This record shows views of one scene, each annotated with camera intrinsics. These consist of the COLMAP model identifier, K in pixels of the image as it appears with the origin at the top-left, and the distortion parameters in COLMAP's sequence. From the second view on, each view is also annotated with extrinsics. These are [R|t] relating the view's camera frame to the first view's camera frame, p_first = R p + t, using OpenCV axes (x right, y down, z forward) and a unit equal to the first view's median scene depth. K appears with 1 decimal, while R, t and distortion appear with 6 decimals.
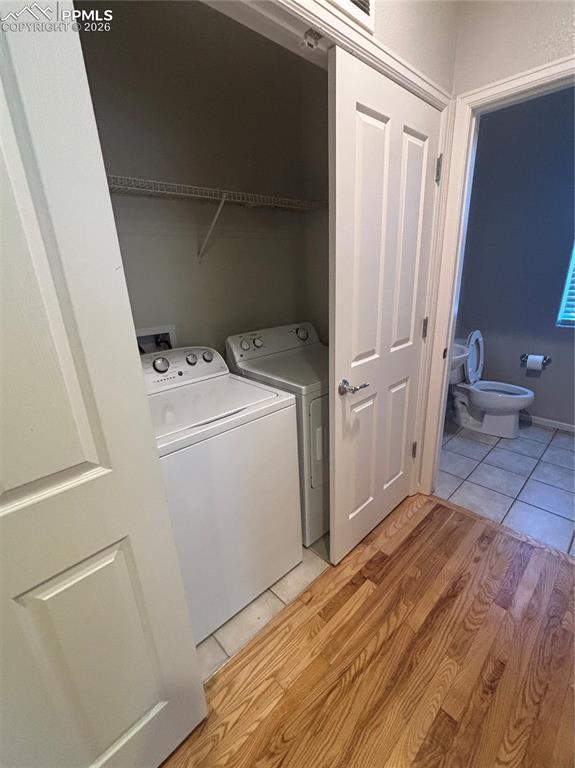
lens RADIAL K [[340.8, 0, 288.0], [0, 340.8, 383.4], [0, 0, 1]] dist [0.002137, 0.000445]
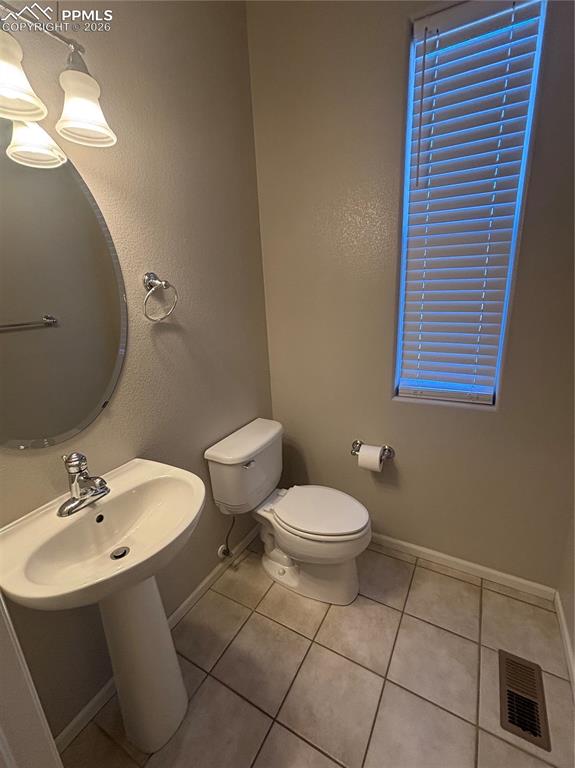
lens RADIAL K [[340.8, 0, 286.8], [0, 340.8, 384.5], [0, 0, 1]] dist [0.002137, 0.000445]
pose [[0.958934, -0.084243, 0.270830, 0.806742], [0.099923, 0.993994, -0.044614, -0.331288], [-0.265445, 0.069844, 0.961593, 0.843421]]
